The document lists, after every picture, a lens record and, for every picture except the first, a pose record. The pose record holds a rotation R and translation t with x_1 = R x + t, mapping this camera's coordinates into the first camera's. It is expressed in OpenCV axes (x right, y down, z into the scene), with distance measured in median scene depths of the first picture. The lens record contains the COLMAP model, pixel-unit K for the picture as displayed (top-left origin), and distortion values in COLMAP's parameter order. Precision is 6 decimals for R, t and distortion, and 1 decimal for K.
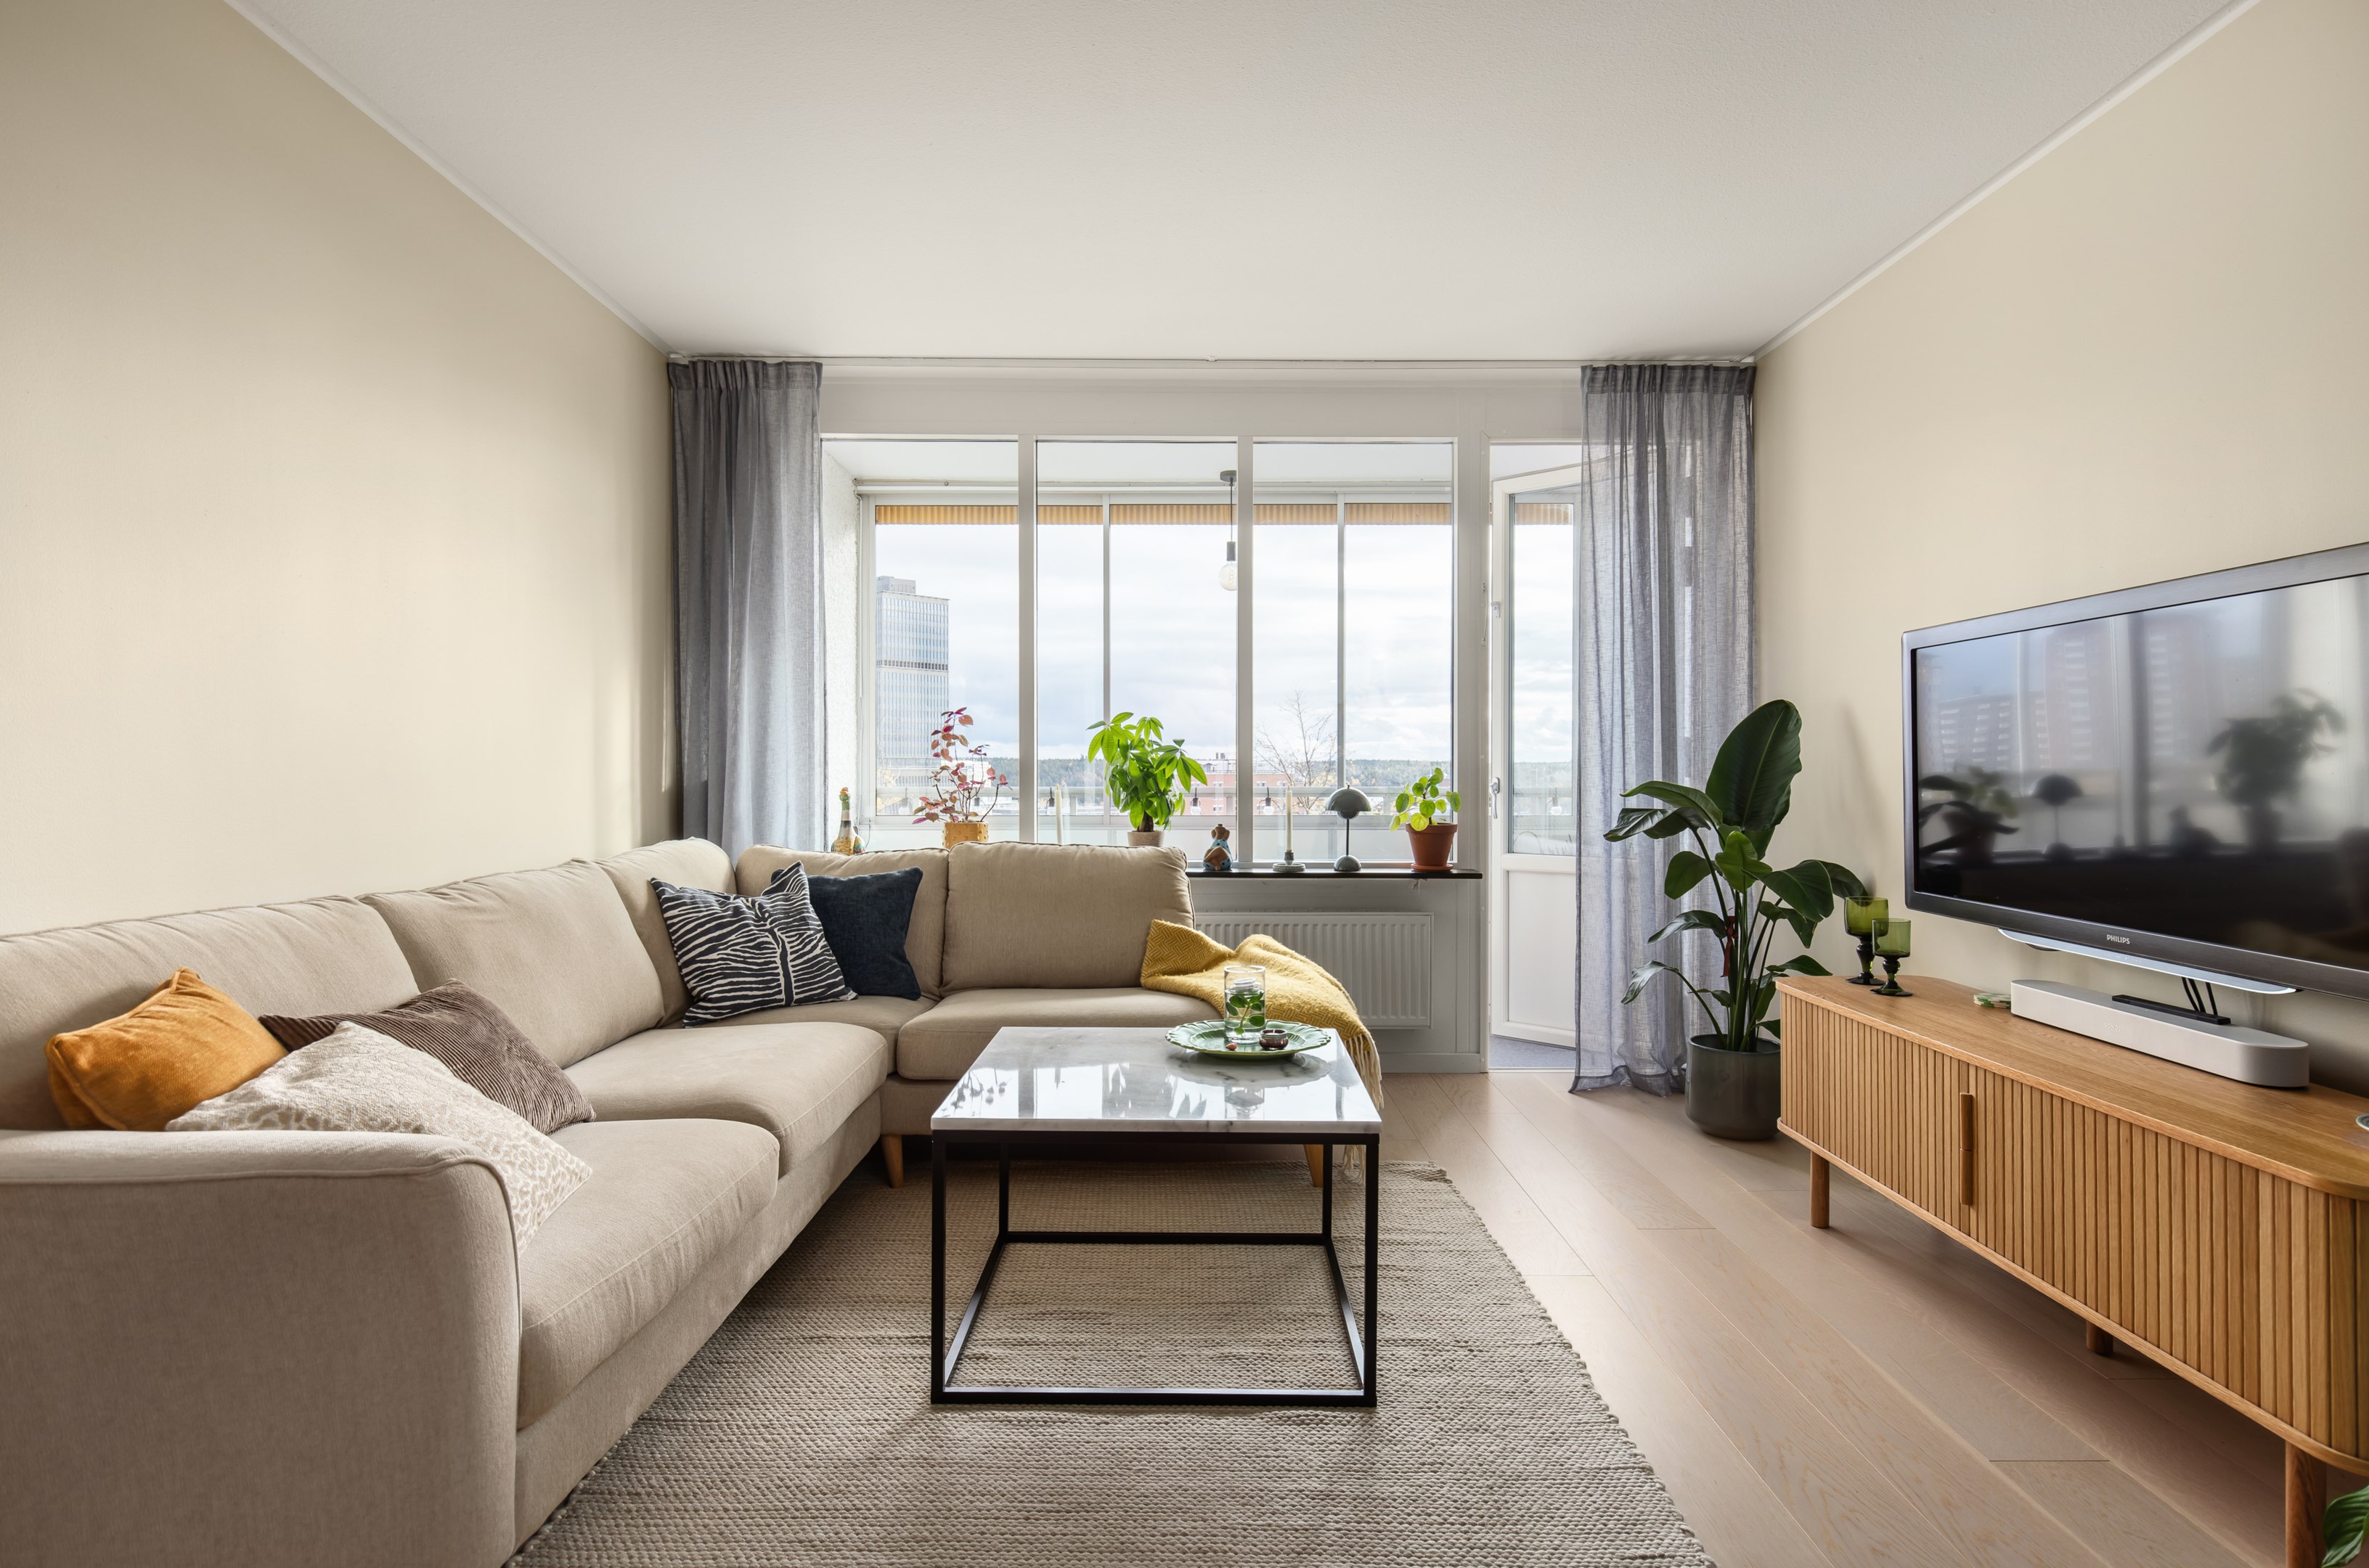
lens RADIAL K [[1274.6, 0, 1173.2], [0, 1274.6, 785.1], [0, 0, 1]] dist [0.003126, -0.002603]
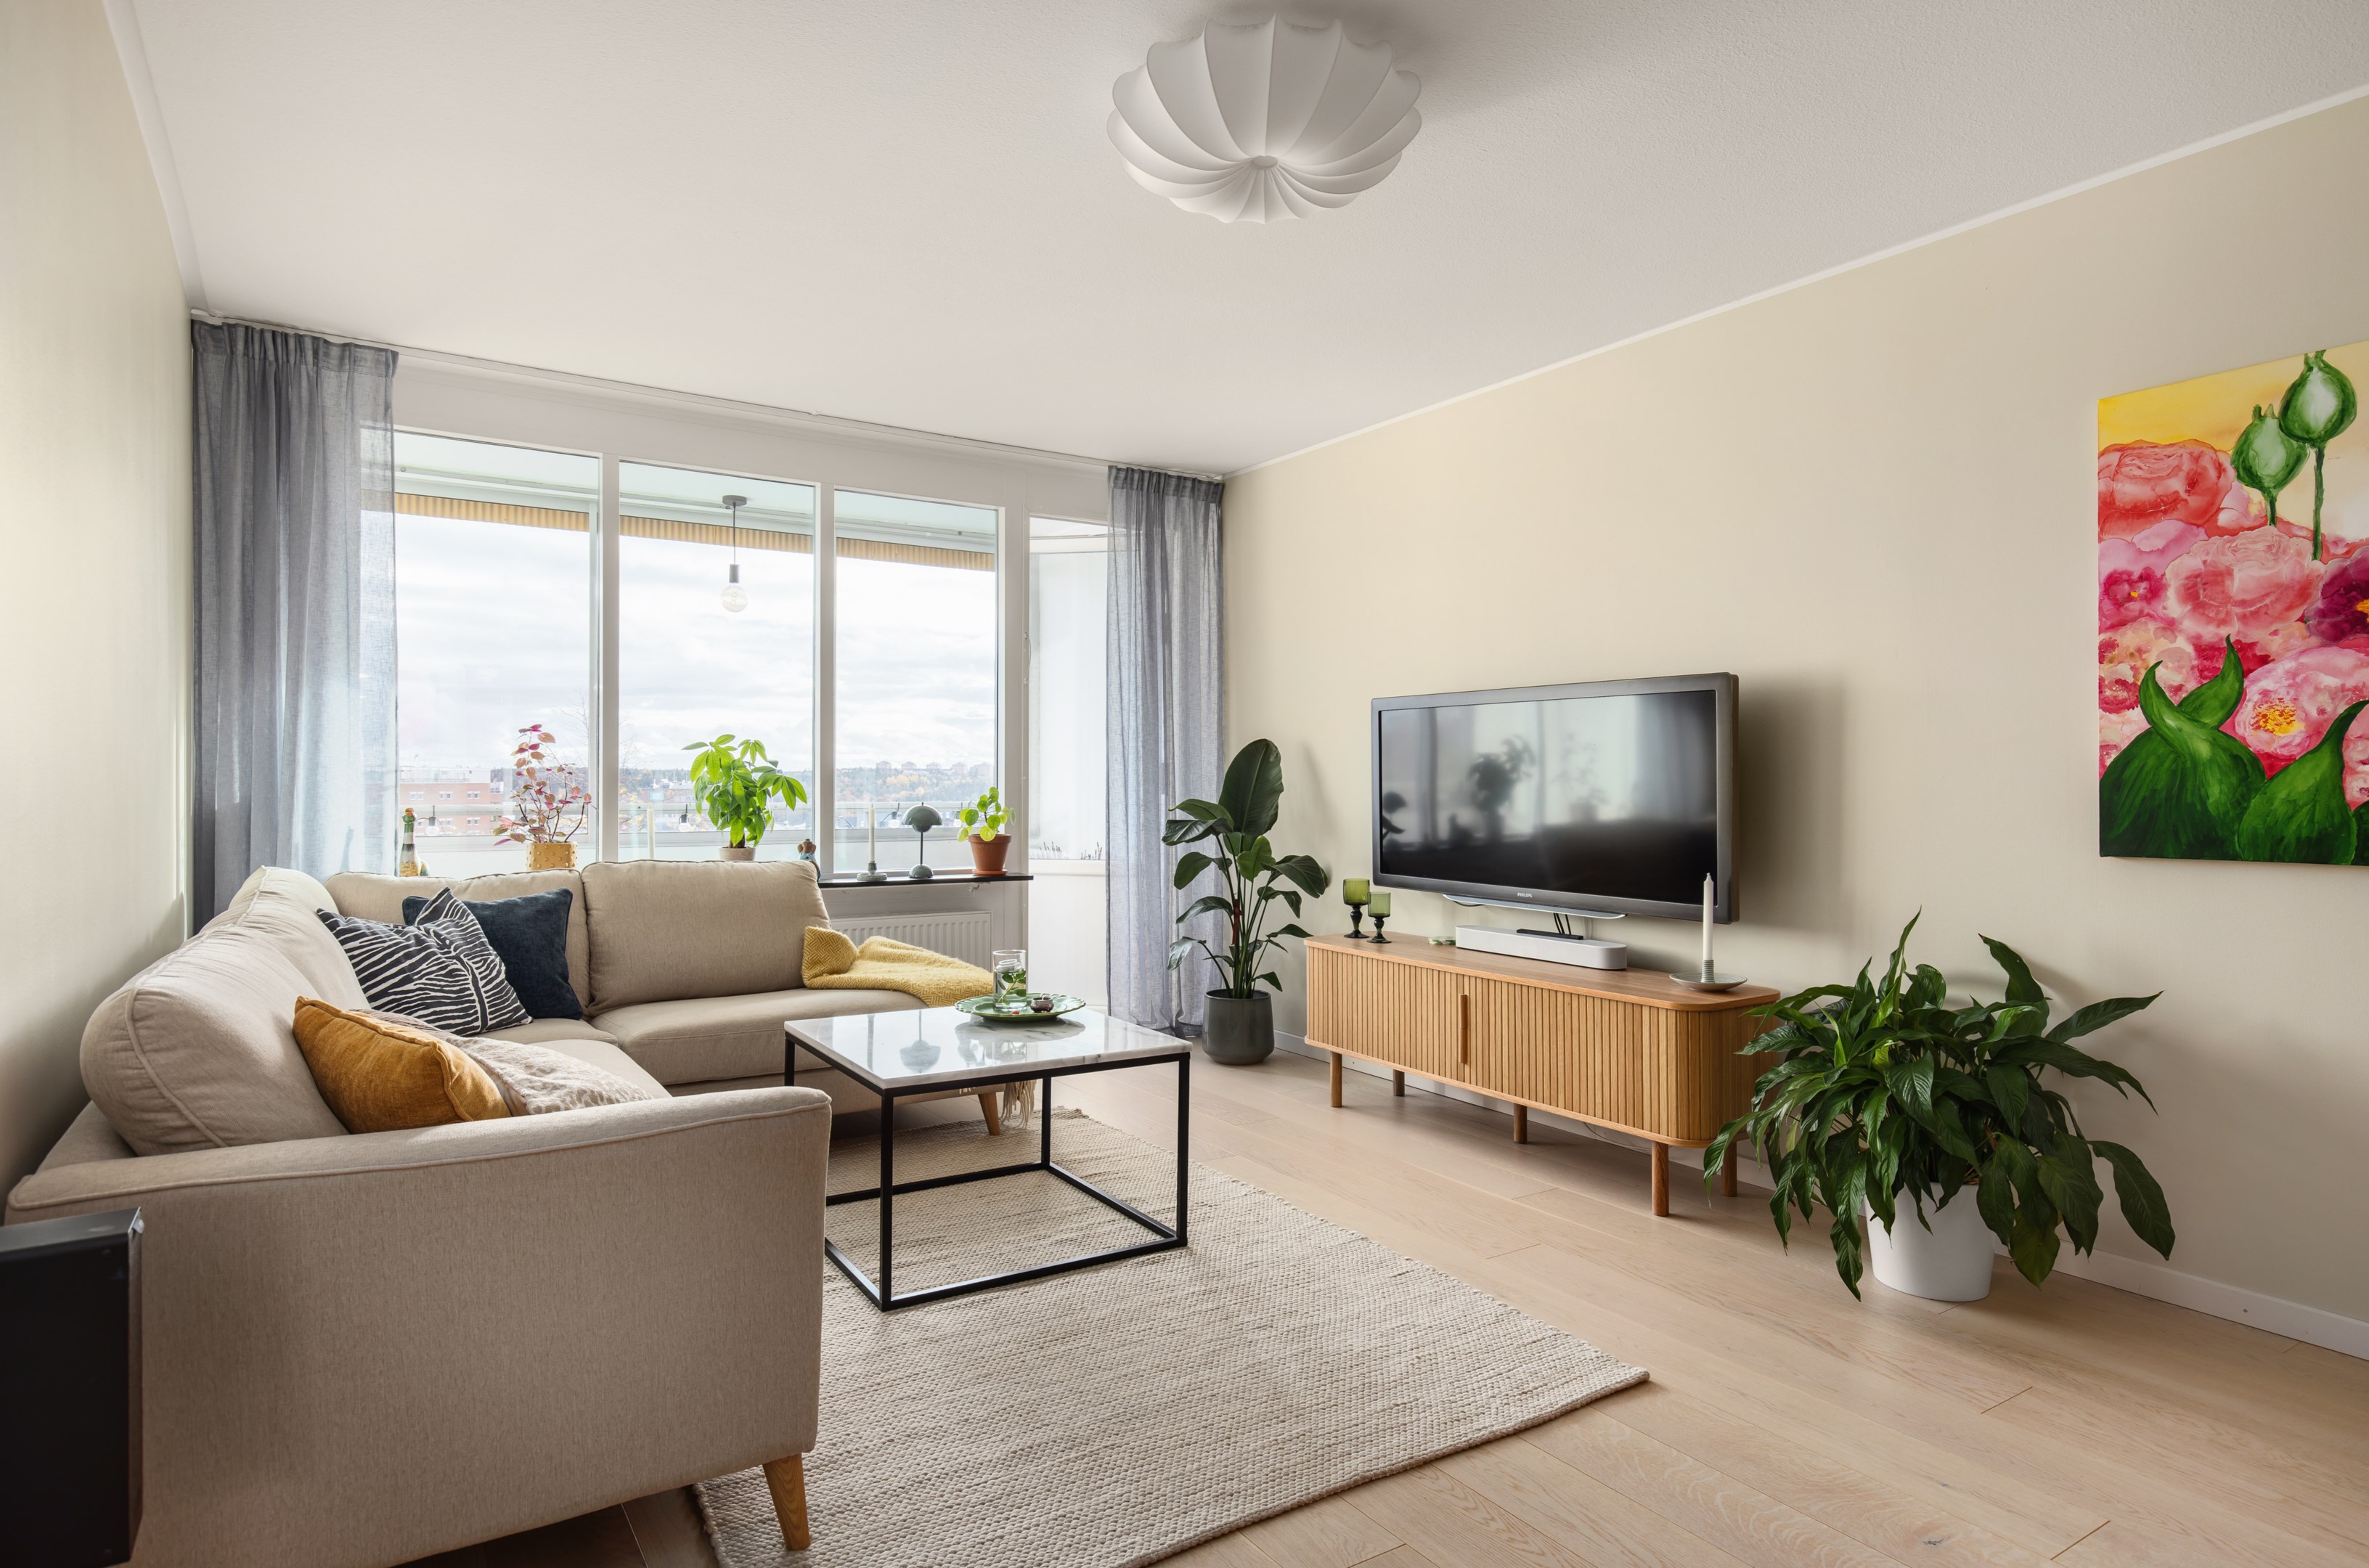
lens RADIAL K [[1274.6, 0, 1208.8], [0, 1274.6, 781.6], [0, 0, 1]] dist [0.003126, -0.002603]
pose [[0.839558, 0.003427, 0.543259, -0.311701], [0.003061, 0.999934, -0.011039, -0.006150], [-0.543261, 0.010930, 0.839493, -0.108890]]
